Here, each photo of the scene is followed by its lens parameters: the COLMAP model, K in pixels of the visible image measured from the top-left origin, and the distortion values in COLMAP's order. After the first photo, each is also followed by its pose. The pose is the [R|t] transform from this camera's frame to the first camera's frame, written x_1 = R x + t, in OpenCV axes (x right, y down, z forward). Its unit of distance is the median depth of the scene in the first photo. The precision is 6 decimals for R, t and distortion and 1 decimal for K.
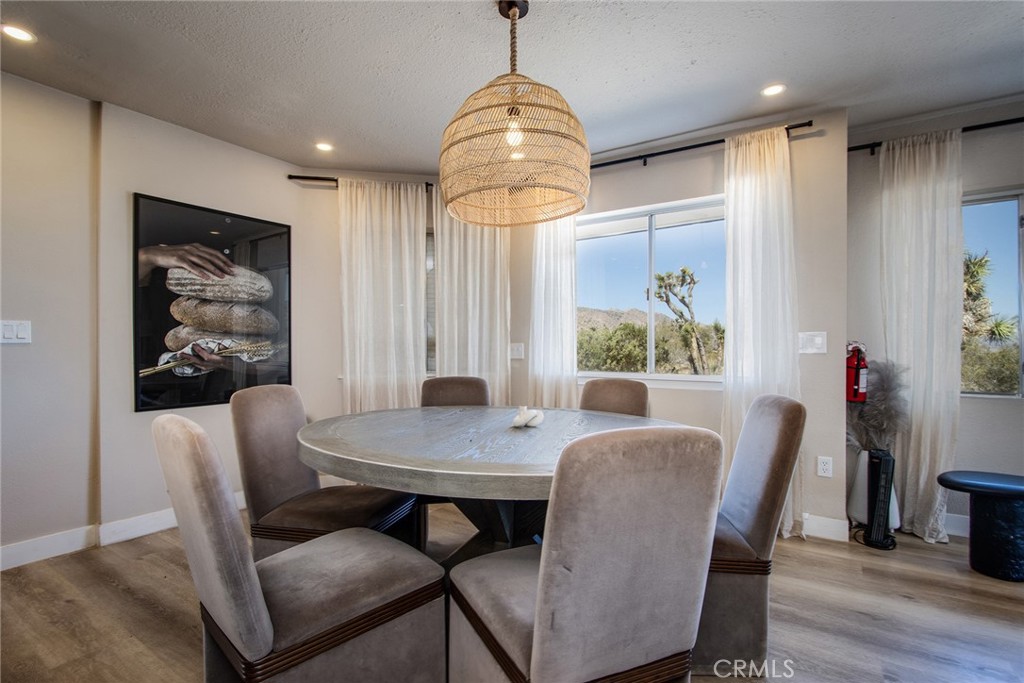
lens RADIAL K [[494.3, 0, 515.0], [0, 494.3, 349.6], [0, 0, 1]] dist [-0.013607, -0.000048]
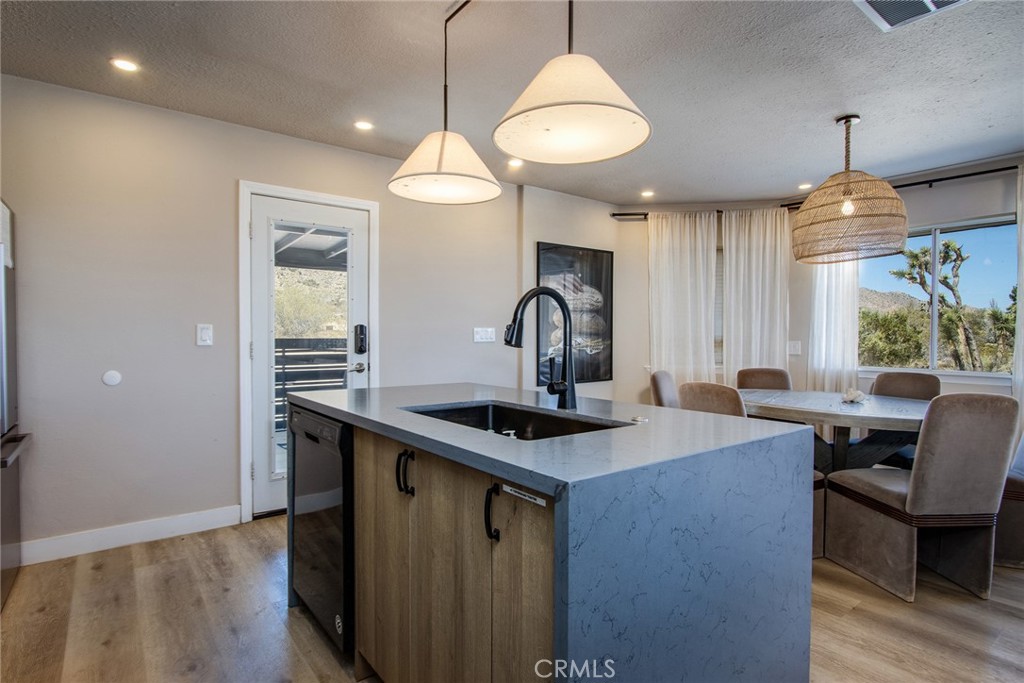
lens RADIAL K [[533.0, 0, 533.2], [0, 533.0, 345.8], [0, 0, 1]] dist [-0.005322, -0.000987]
pose [[0.947187, 0.010826, -0.320499, -0.187114], [-0.007033, 0.999891, 0.012989, -0.014089], [0.320605, -0.010049, 0.947160, -0.411659]]
